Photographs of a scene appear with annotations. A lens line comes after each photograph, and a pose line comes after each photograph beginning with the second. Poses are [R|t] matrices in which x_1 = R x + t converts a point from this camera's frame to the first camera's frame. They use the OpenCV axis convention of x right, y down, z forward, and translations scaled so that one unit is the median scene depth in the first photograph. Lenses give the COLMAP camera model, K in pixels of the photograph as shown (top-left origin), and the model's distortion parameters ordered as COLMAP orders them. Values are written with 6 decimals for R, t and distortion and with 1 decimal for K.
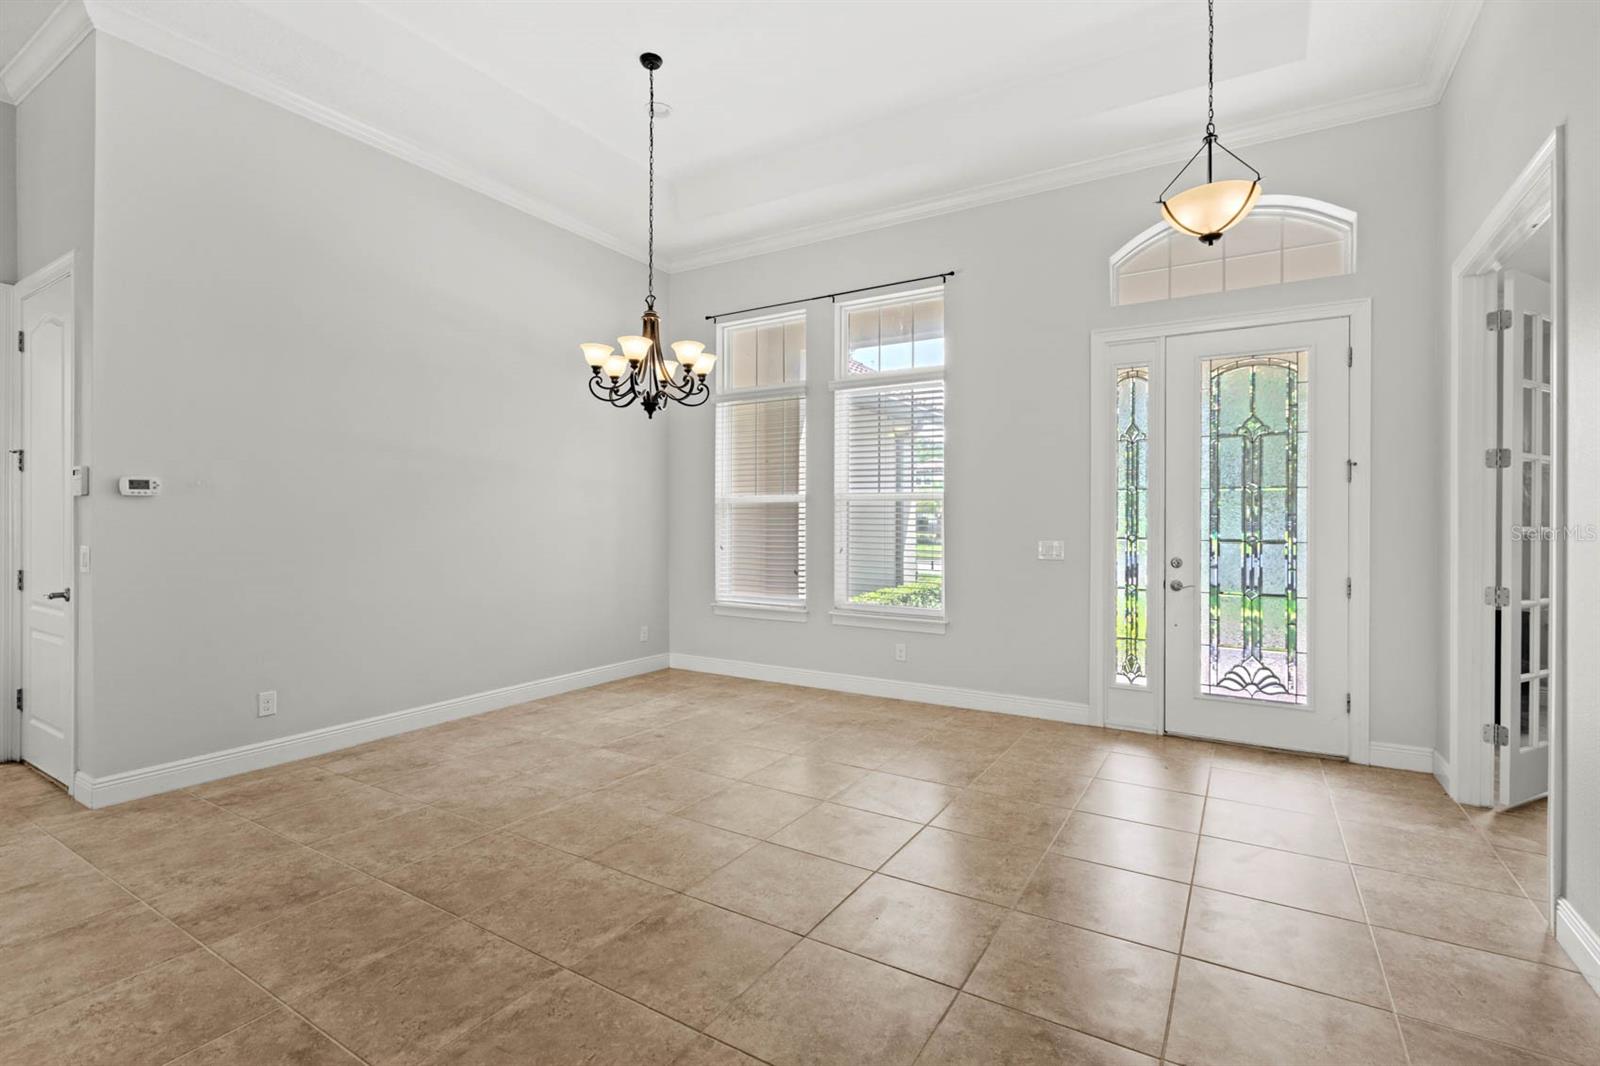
lens RADIAL K [[735.7, 0, 807.0], [0, 735.7, 521.8], [0, 0, 1]] dist [0.003188, -0.000344]
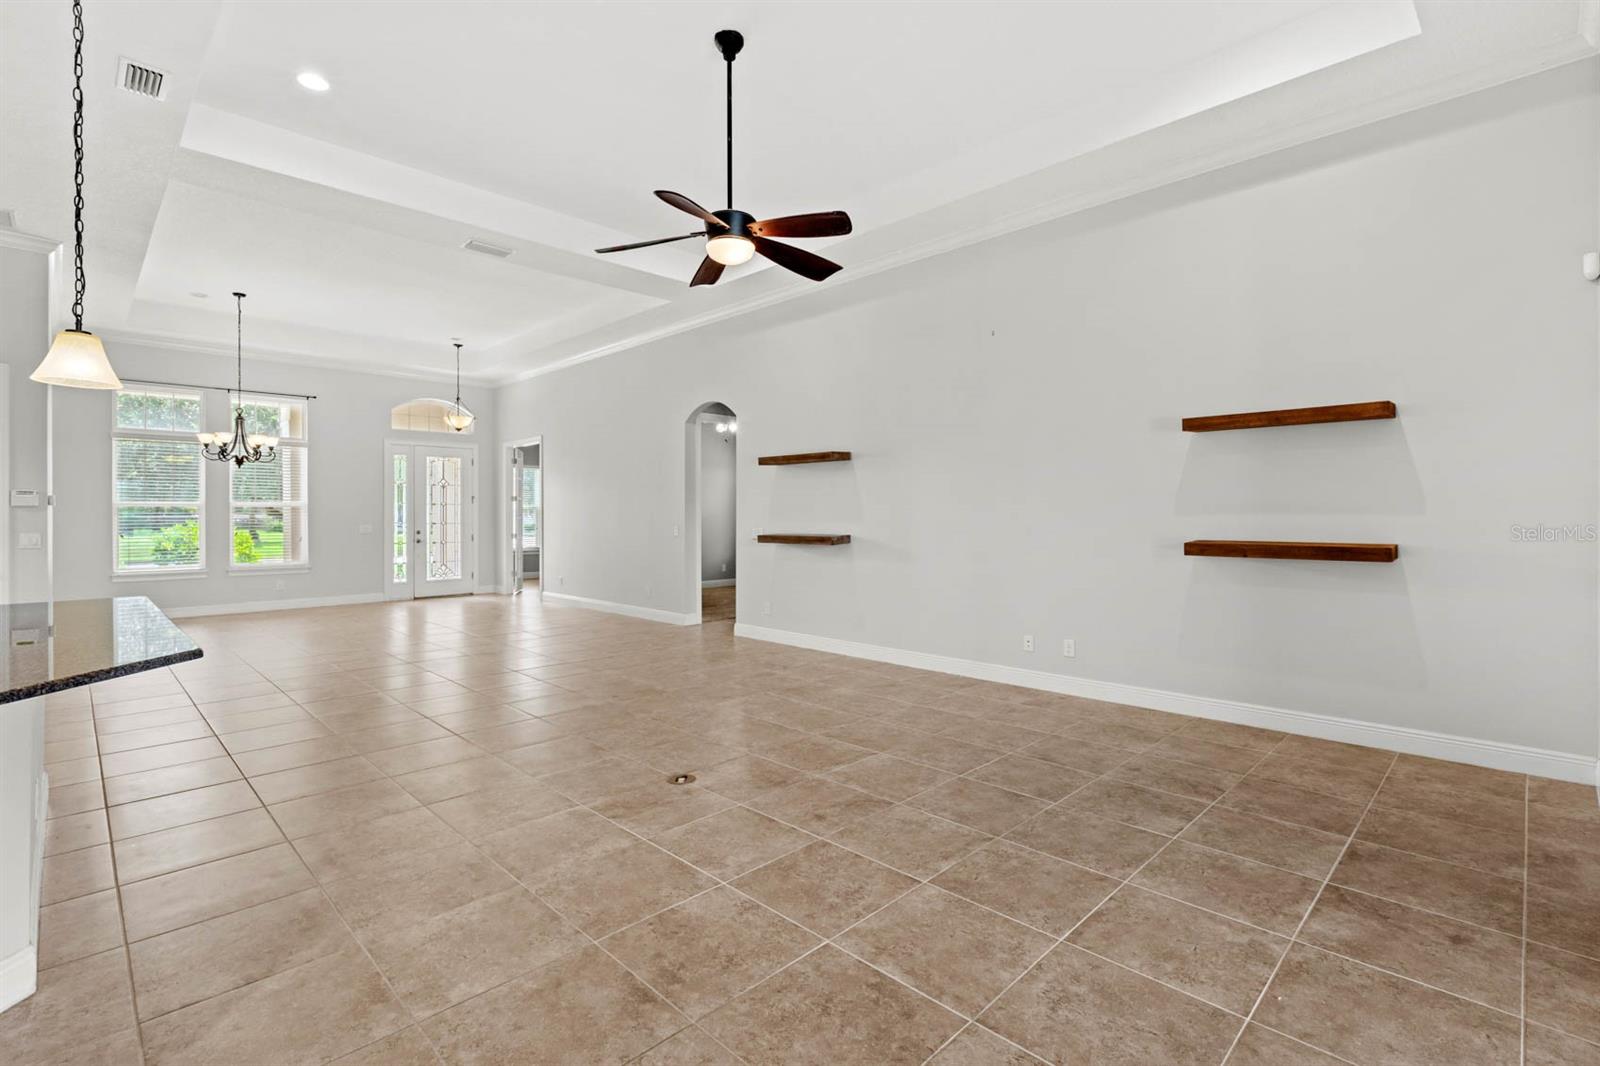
lens RADIAL K [[735.7, 0, 799.8], [0, 735.7, 507.4], [0, 0, 1]] dist [0.003188, -0.000344]
pose [[0.233102, 0.001546, 0.972451, -1.813953], [0.003493, 0.999991, -0.002427, -0.021760], [-0.972446, 0.003962, 0.233095, -0.982158]]
